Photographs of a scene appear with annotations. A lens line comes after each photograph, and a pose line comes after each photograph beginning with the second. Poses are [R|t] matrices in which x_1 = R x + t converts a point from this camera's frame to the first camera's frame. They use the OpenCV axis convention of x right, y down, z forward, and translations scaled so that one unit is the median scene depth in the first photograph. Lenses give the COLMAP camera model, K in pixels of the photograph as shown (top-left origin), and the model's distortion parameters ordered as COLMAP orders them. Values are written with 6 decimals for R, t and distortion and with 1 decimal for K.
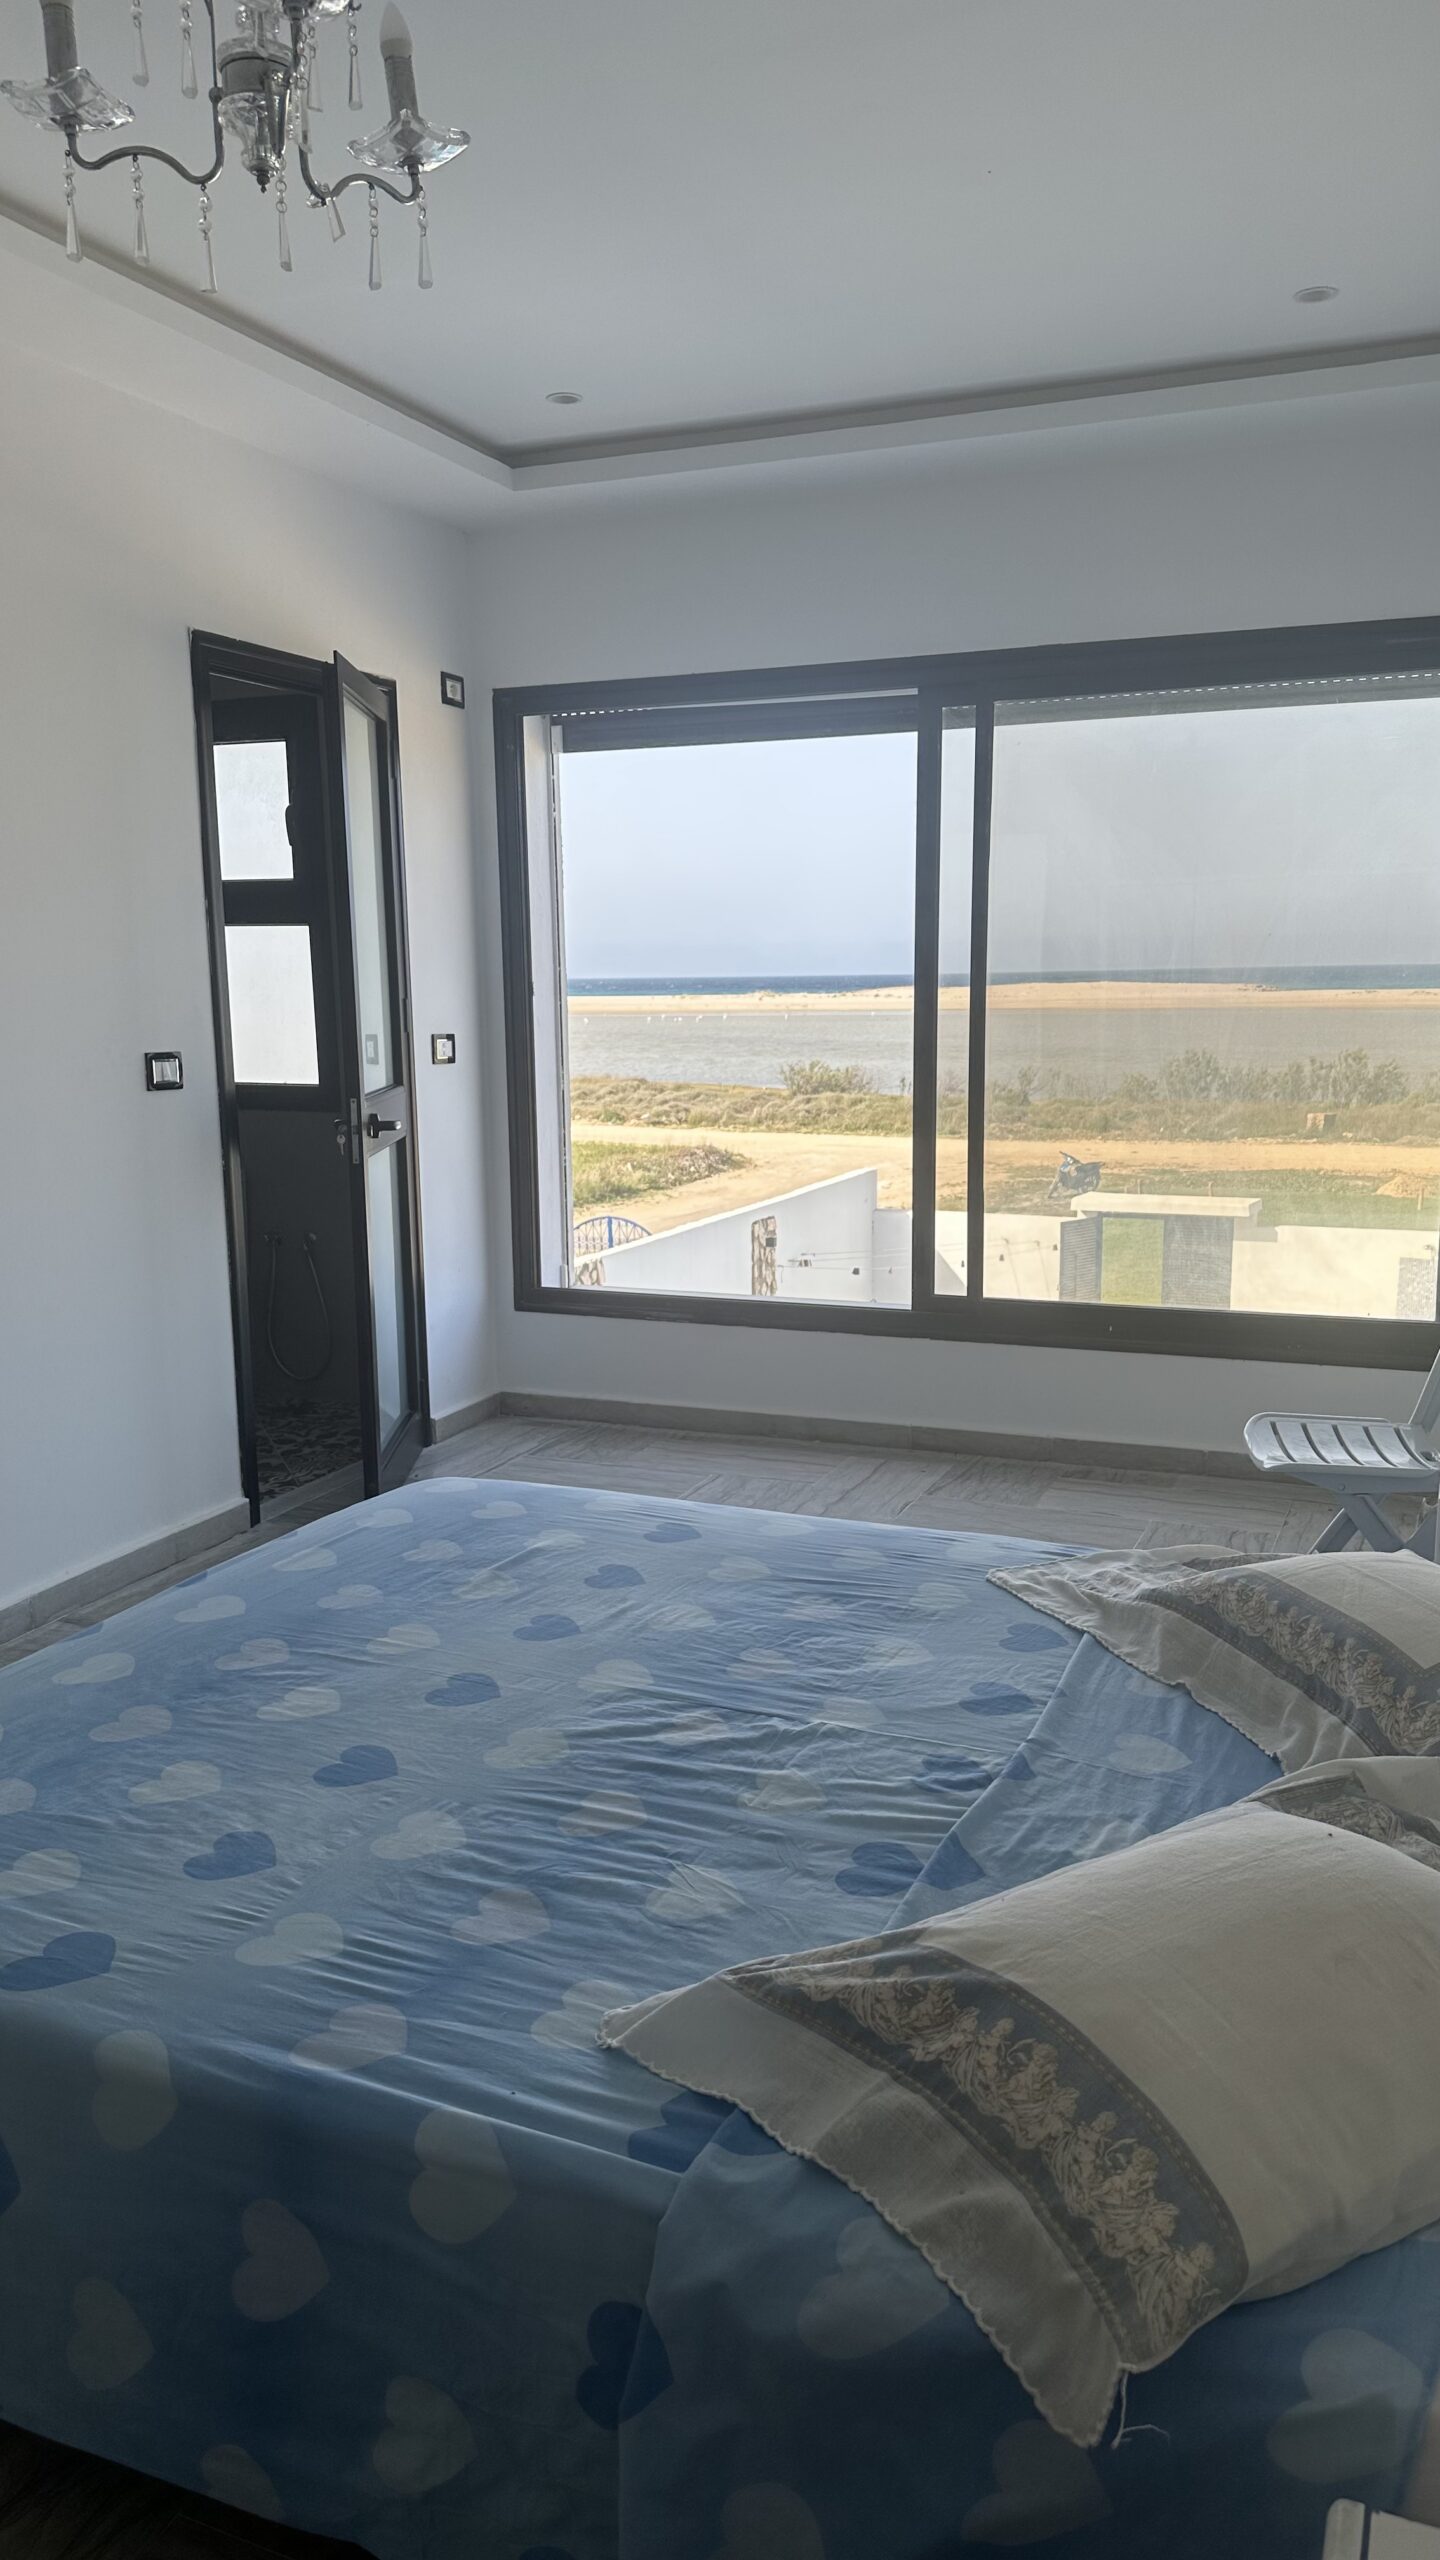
lens RADIAL K [[1788.3, 0, 720.0], [0, 1788.3, 1280.0], [0, 0, 1]] dist [0.102635, -0.140934]
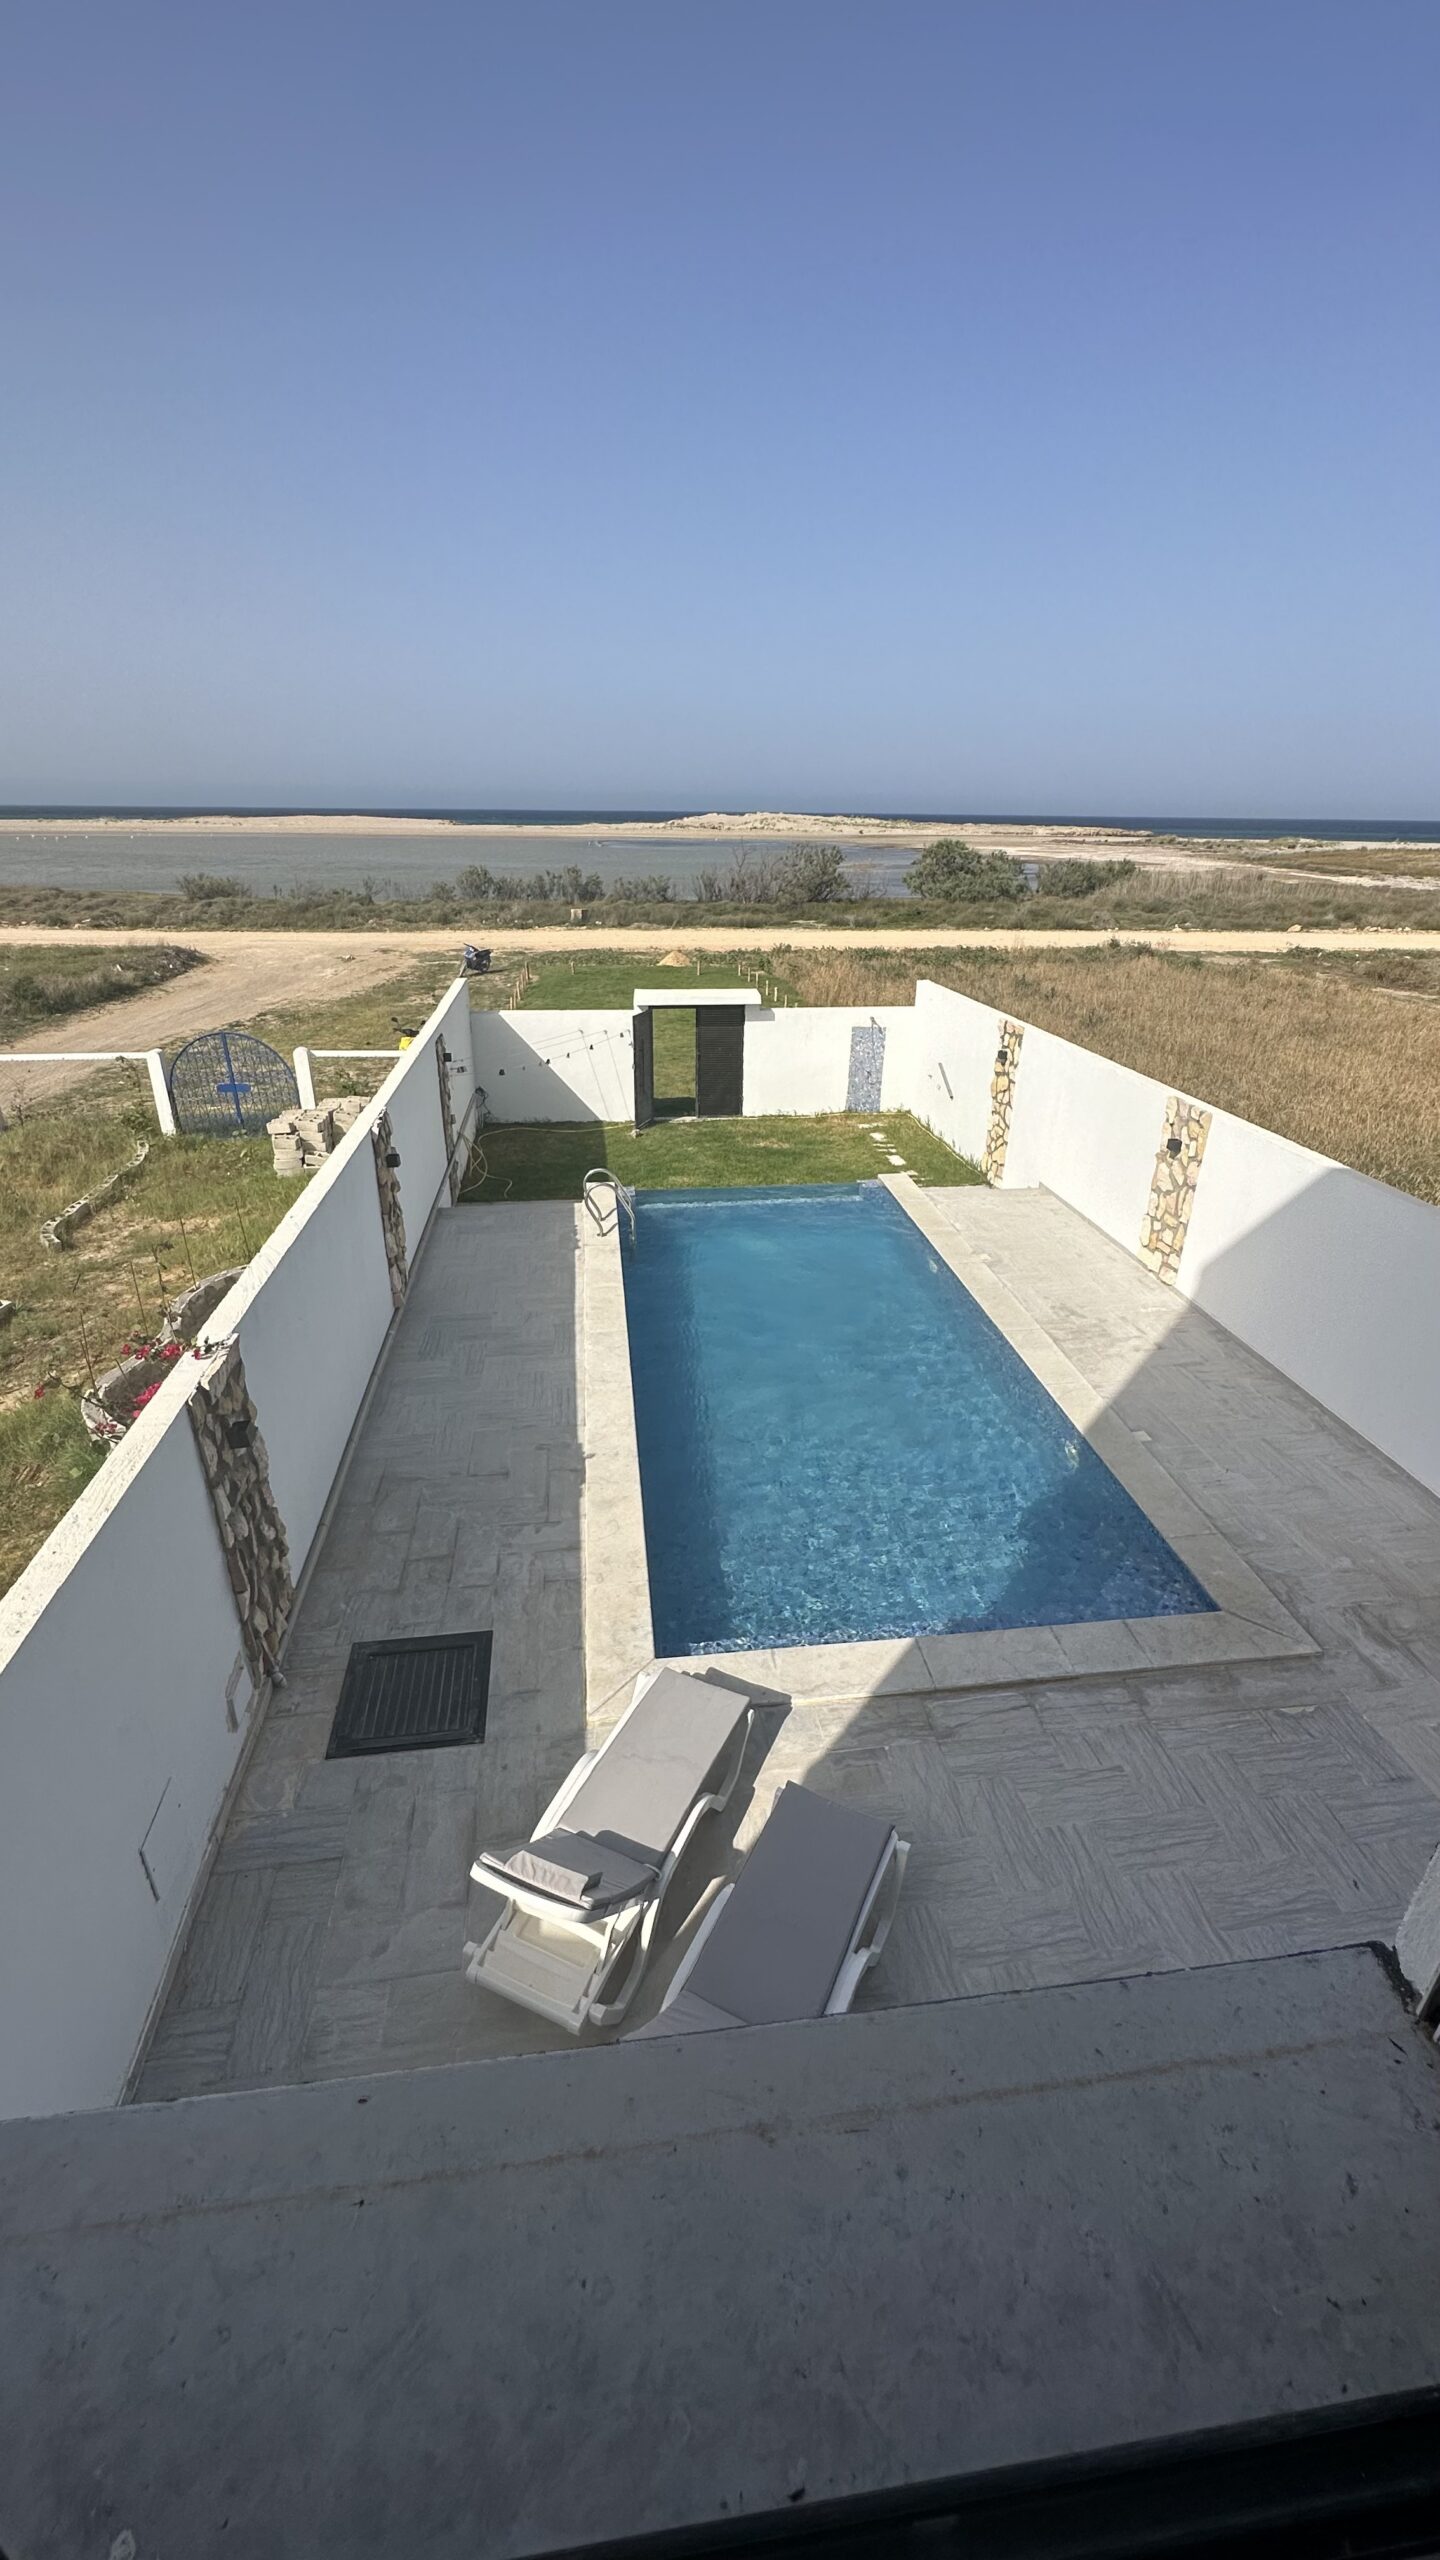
lens RADIAL K [[1022.0, 0, 720.0], [0, 1022.0, 1280.0], [0, 0, 1]] dist [-0.004120, 0.001041]
pose [[0.861378, -0.192585, 0.470041, -1.178553], [0.064572, 0.959350, 0.274733, -0.398474], [-0.503843, -0.206298, 0.838799, 2.477533]]
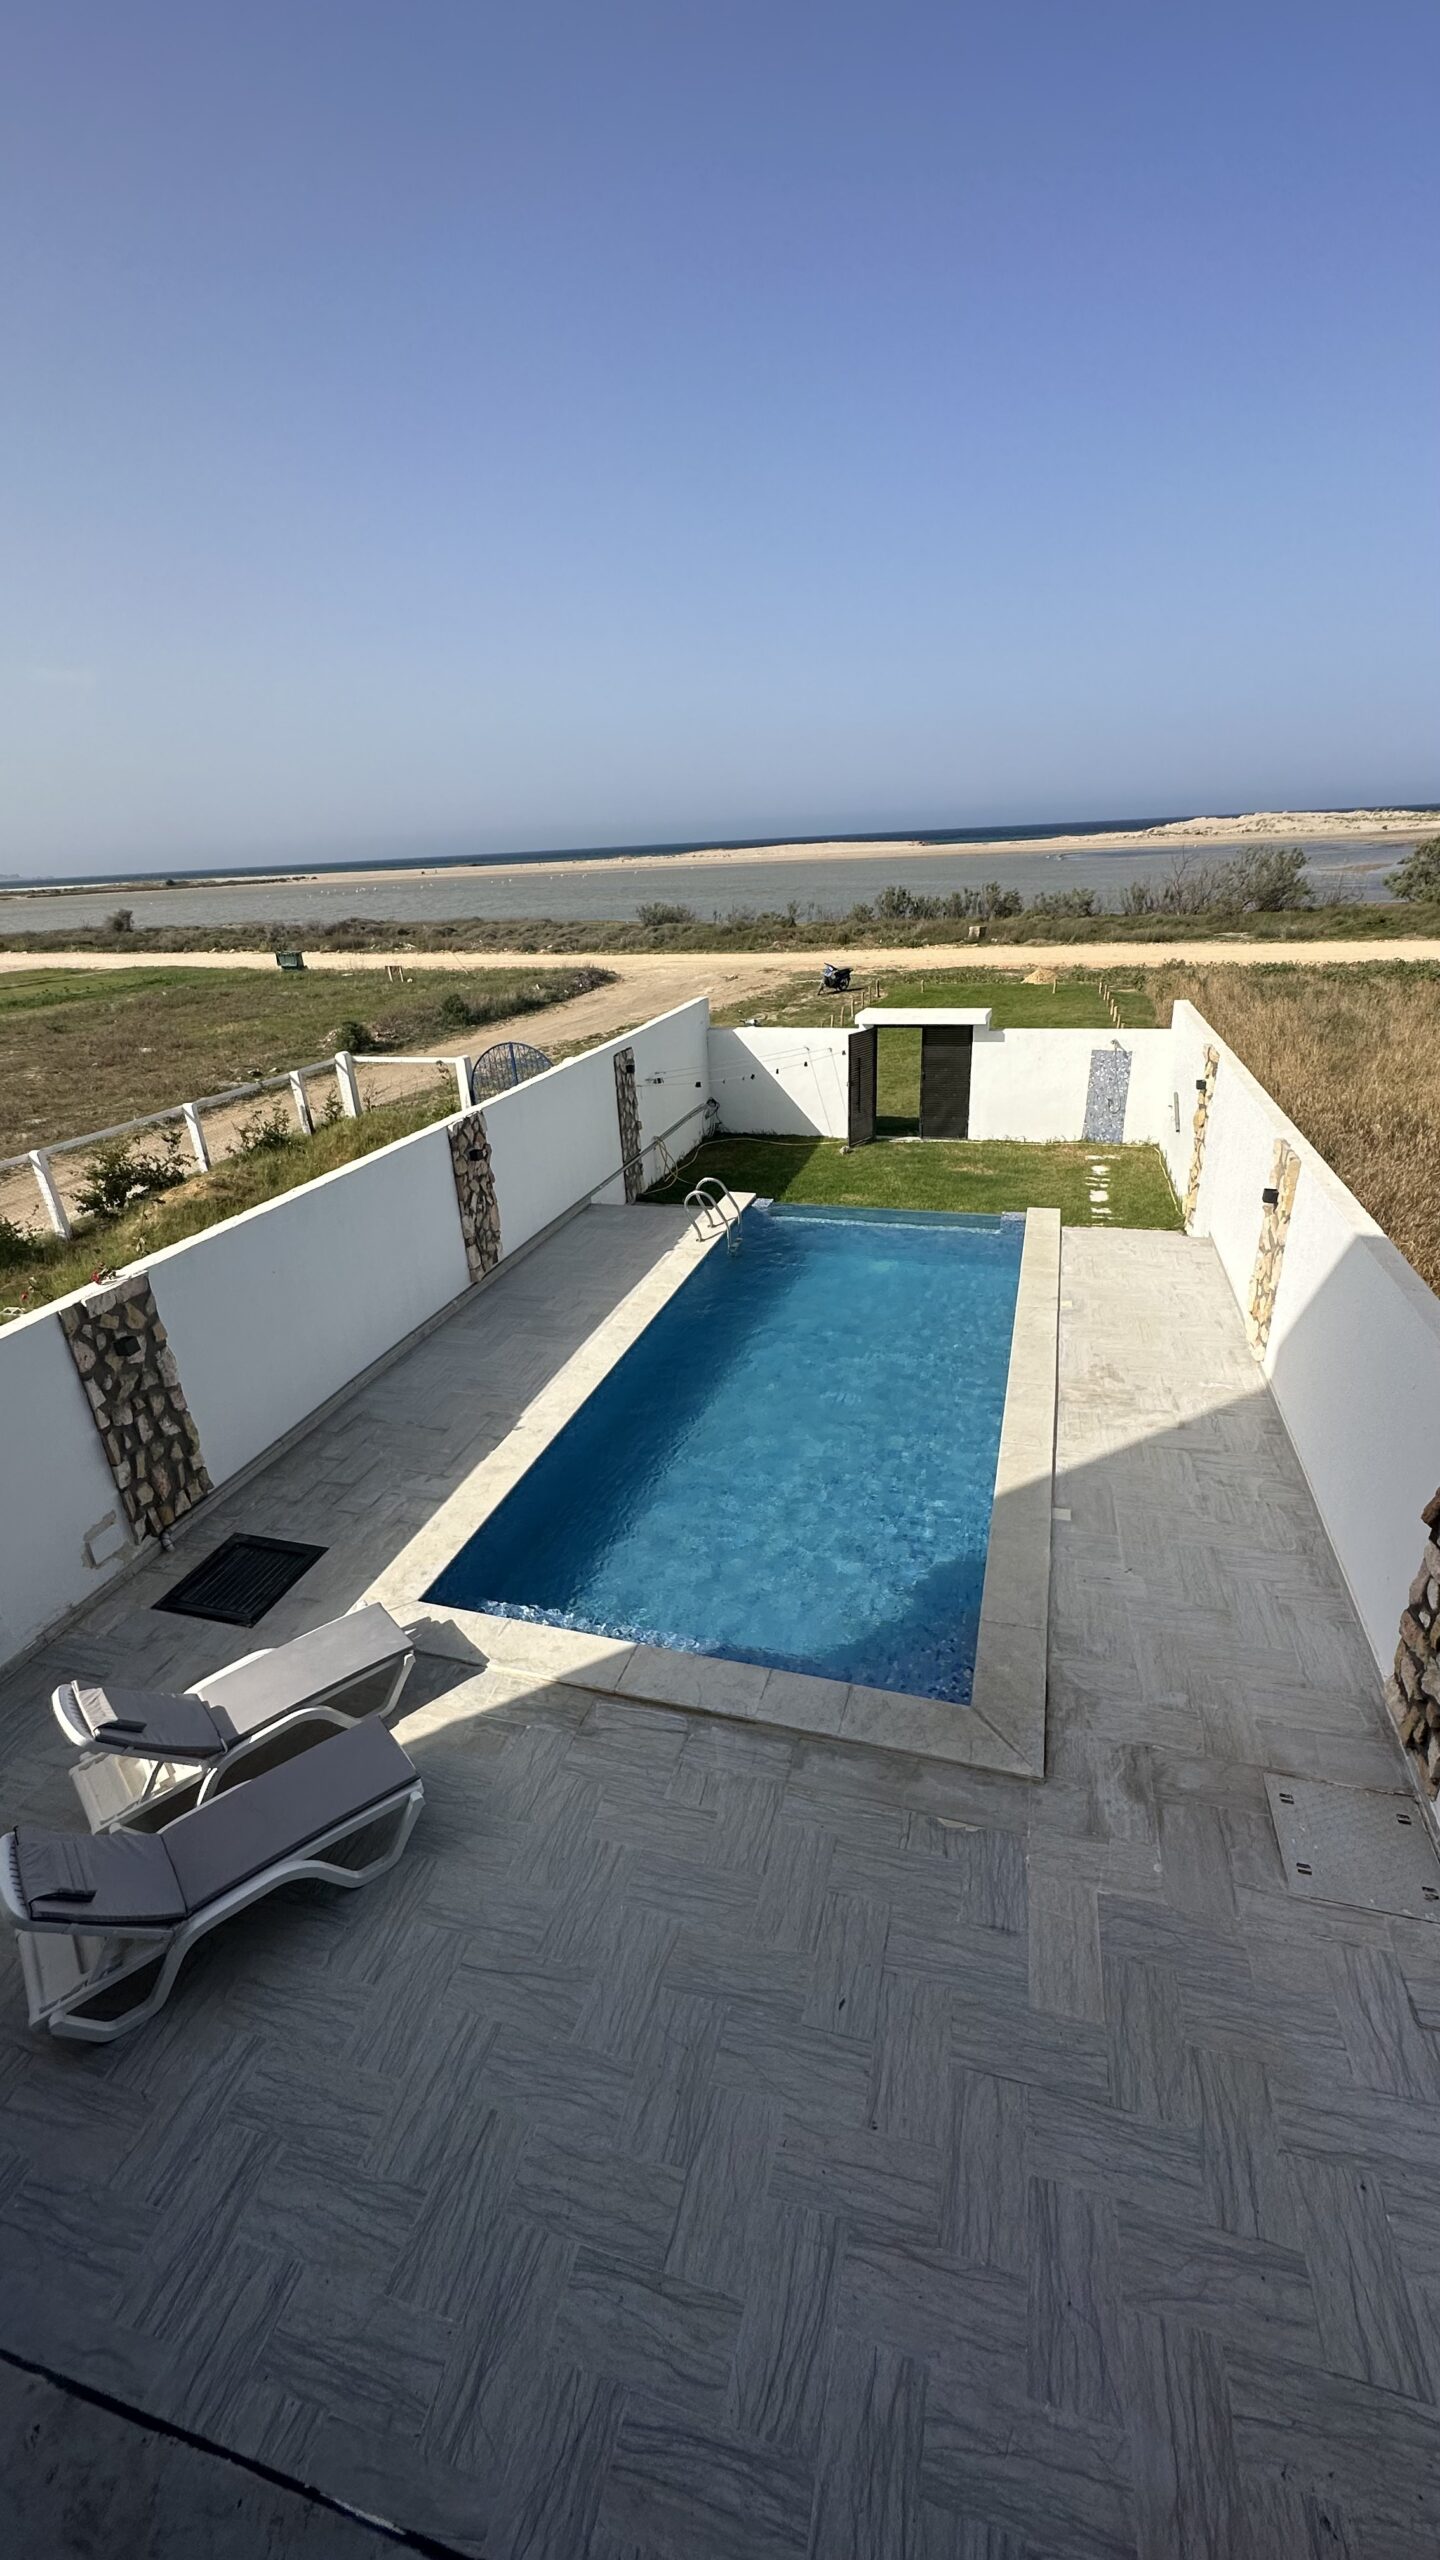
lens RADIAL K [[1022.0, 0, 720.0], [0, 1022.0, 1280.0], [0, 0, 1]] dist [-0.004120, 0.001041]
pose [[0.993249, -0.076735, 0.086994, 0.130898], [0.054391, 0.970469, 0.235015, -0.320372], [-0.102459, -0.228696, 0.968091, 1.936730]]
